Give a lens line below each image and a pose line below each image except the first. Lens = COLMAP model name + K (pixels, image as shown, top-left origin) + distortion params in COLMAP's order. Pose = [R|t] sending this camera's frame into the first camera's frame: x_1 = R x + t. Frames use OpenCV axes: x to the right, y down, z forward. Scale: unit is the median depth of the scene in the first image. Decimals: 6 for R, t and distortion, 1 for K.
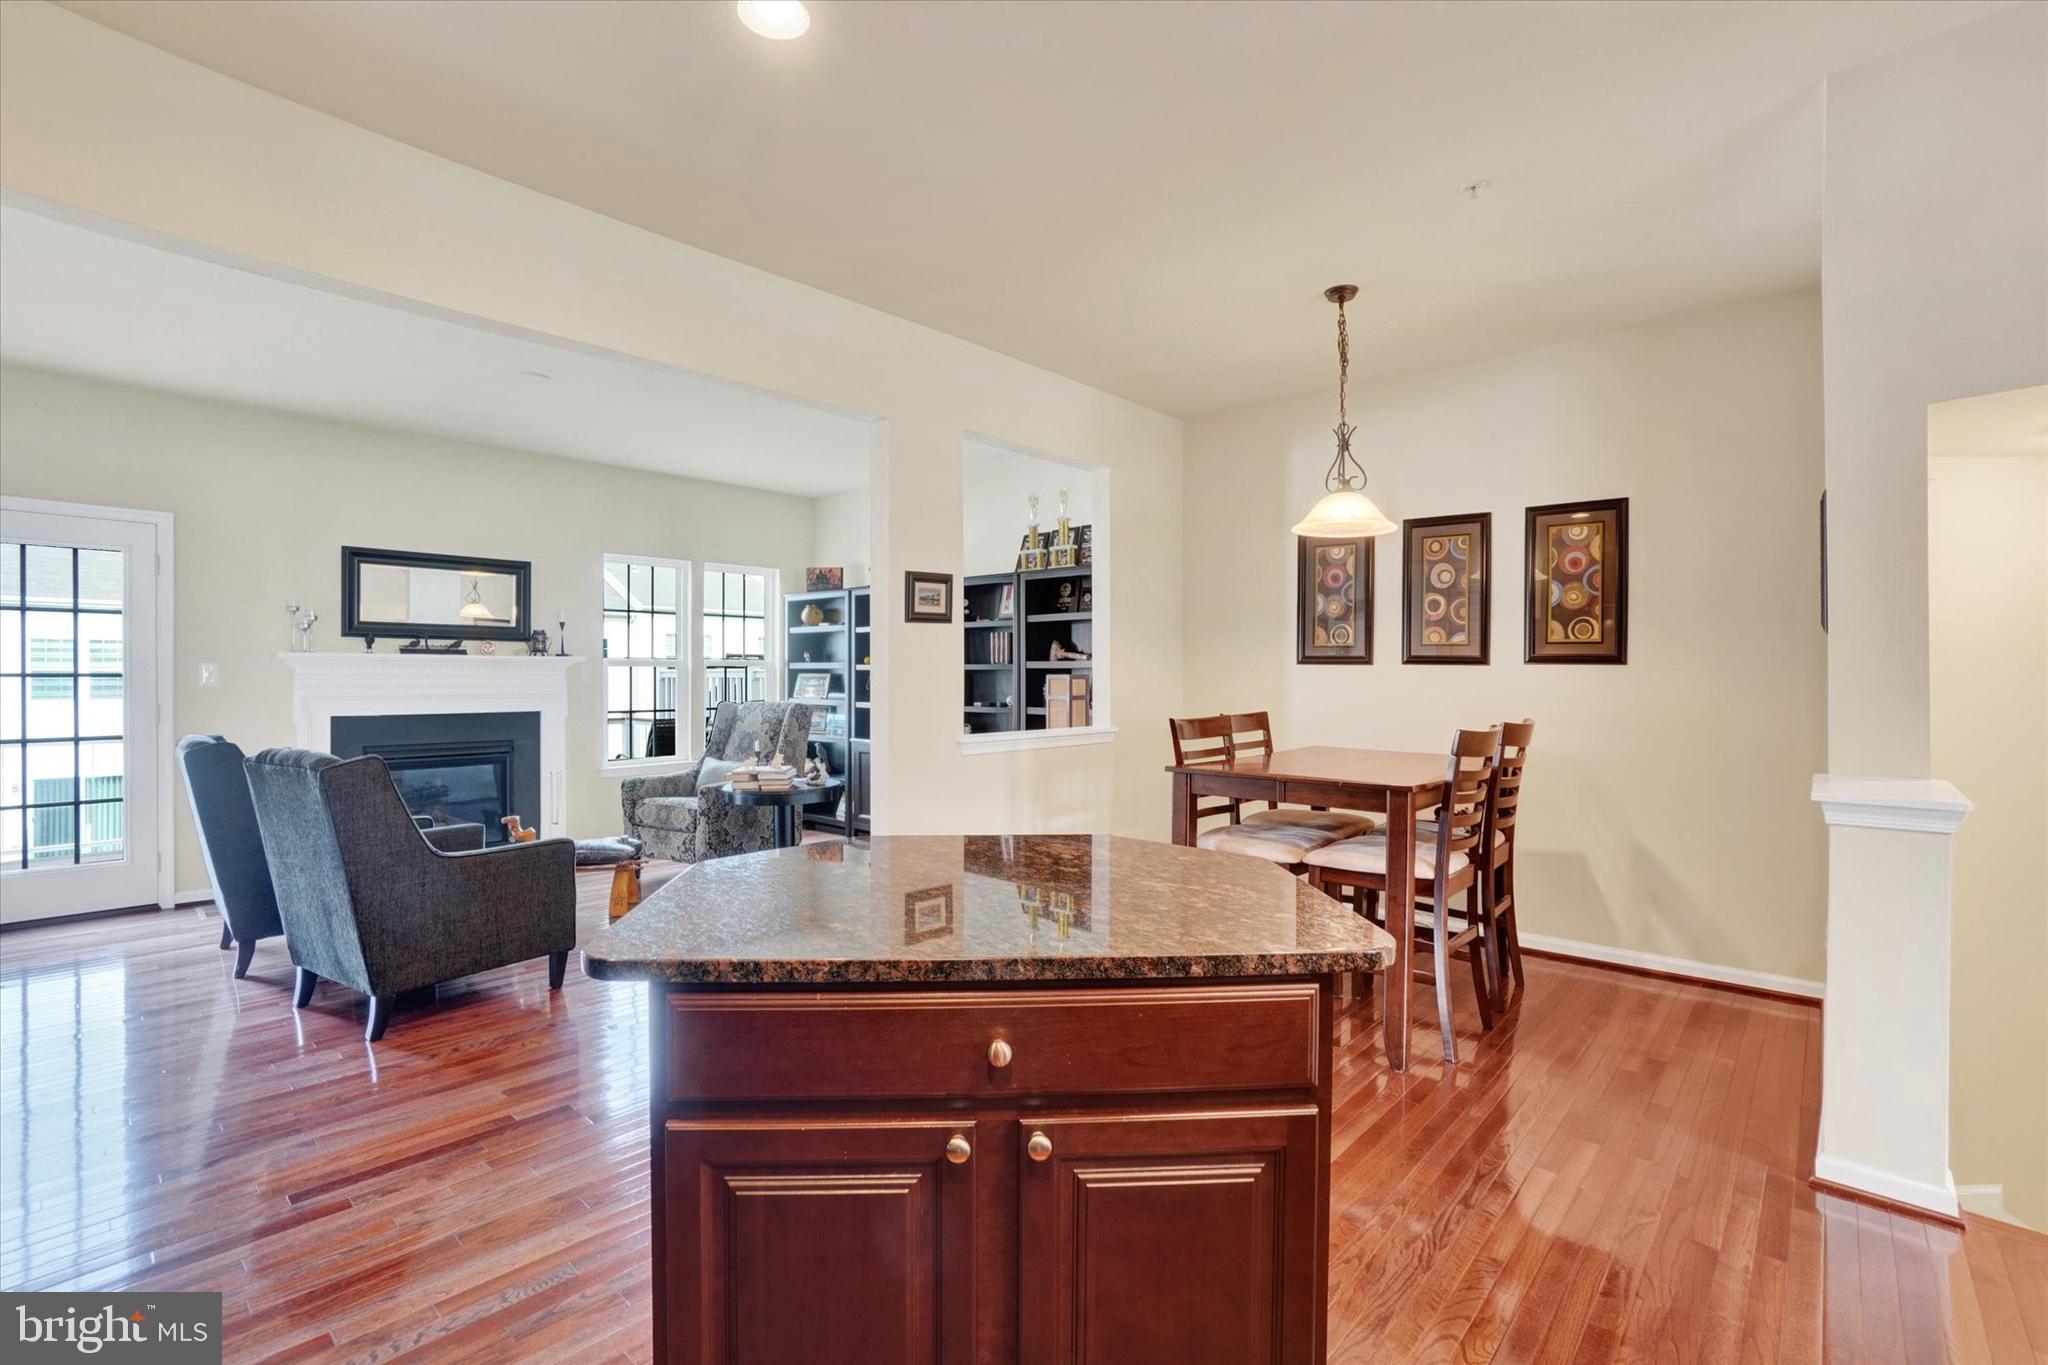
lens RADIAL K [[937.7, 0, 1032.6], [0, 937.7, 694.6], [0, 0, 1]] dist [0.000508, -0.000073]
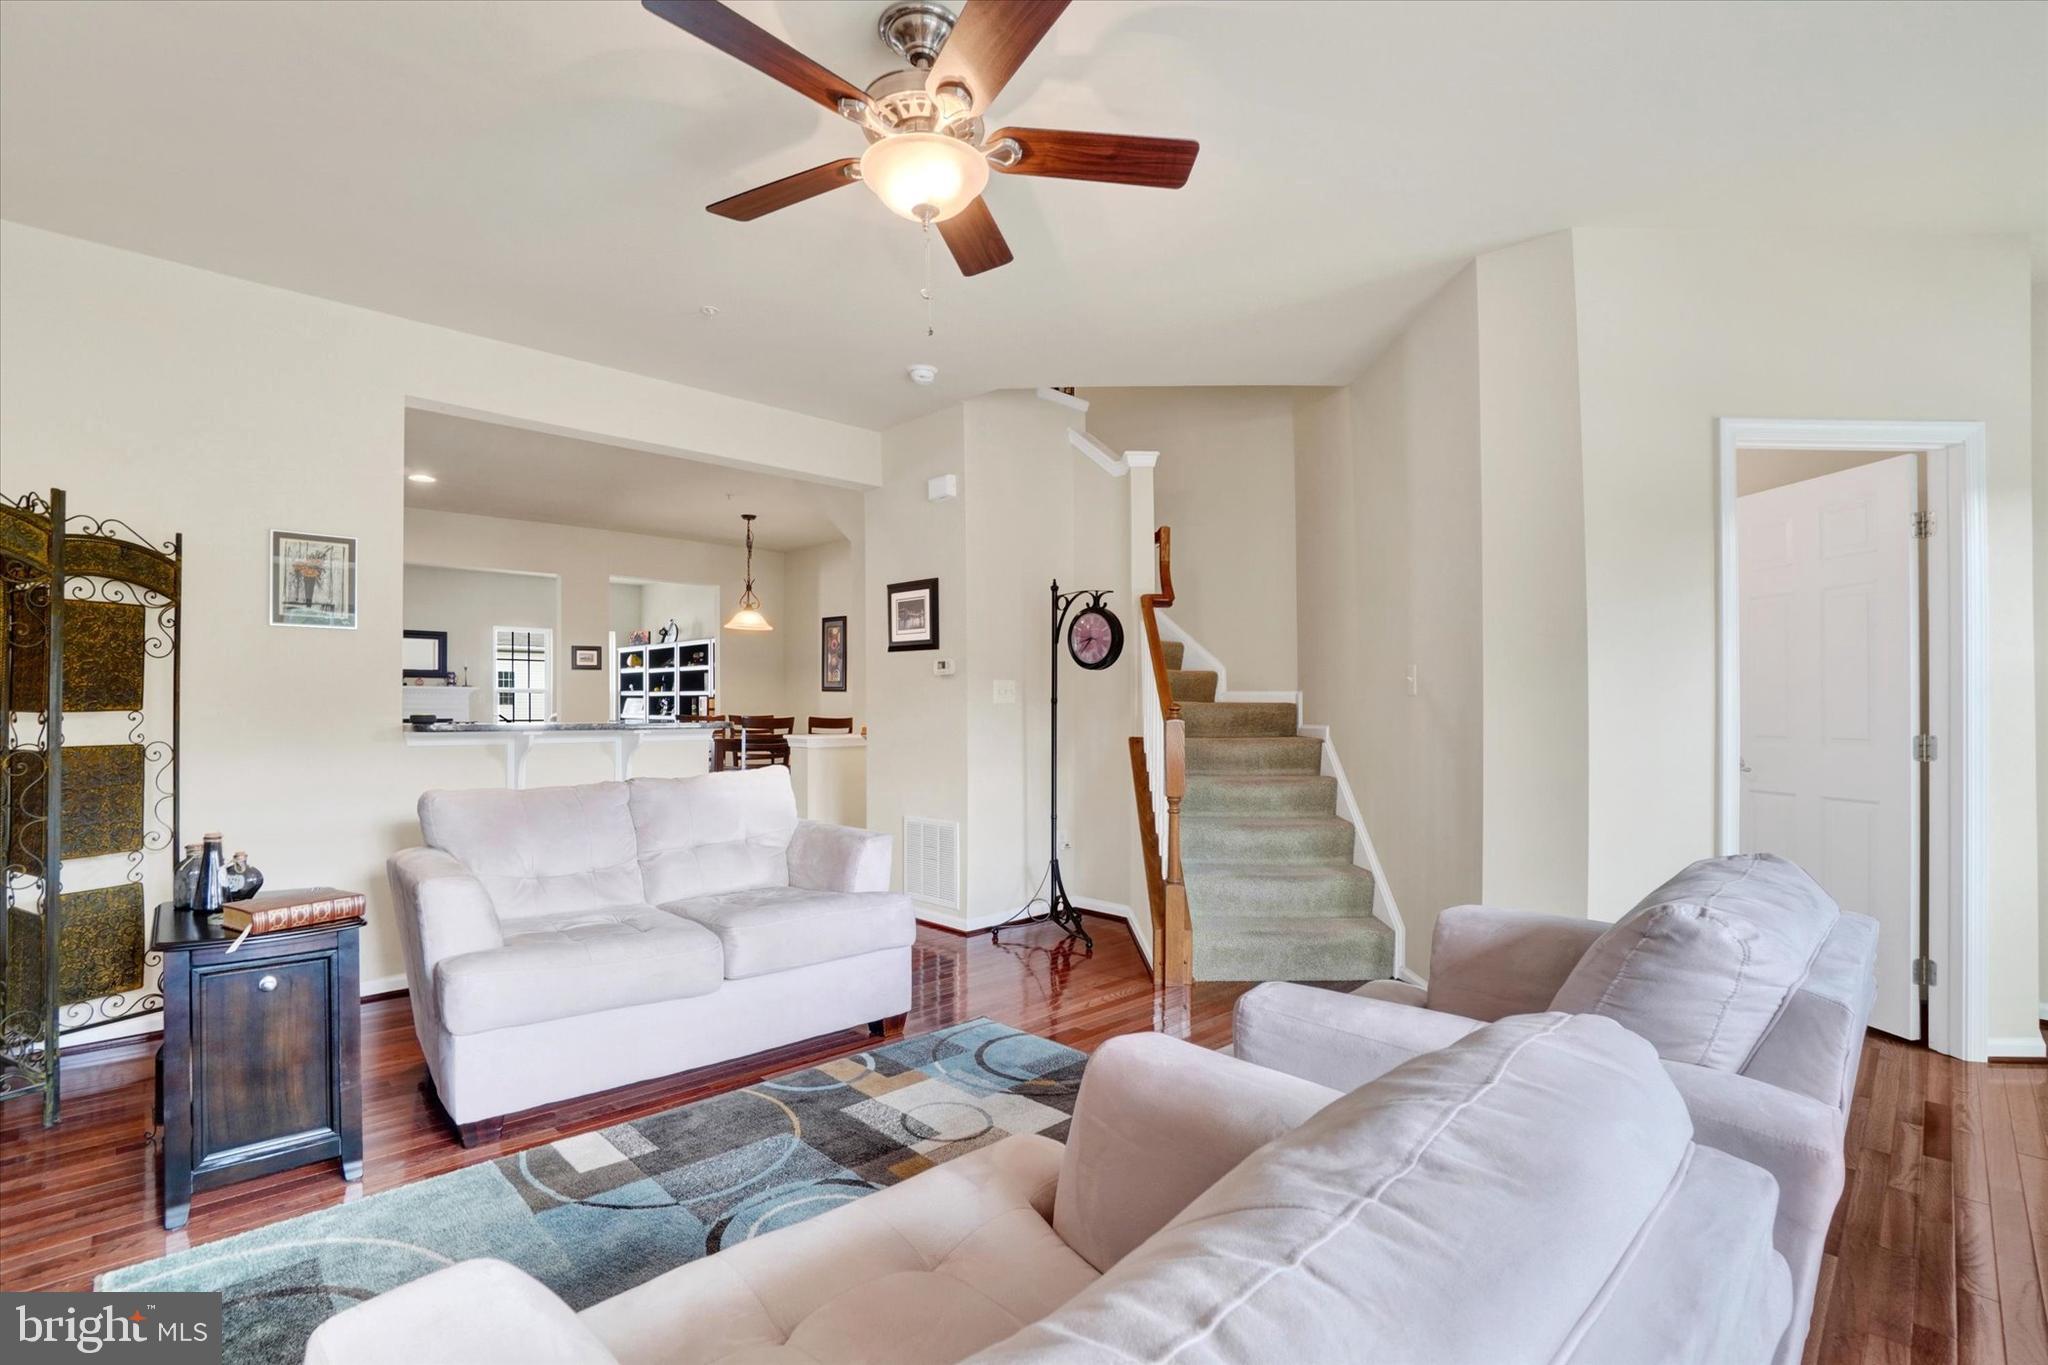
lens RADIAL K [[937.7, 0, 1032.6], [0, 937.7, 694.6], [0, 0, 1]] dist [0.000508, -0.000073]
pose [[0.996740, 0.002672, -0.080638, 0.728719], [-0.005449, 0.999399, -0.034235, 0.028654], [0.080498, 0.034562, 0.996155, -0.673711]]
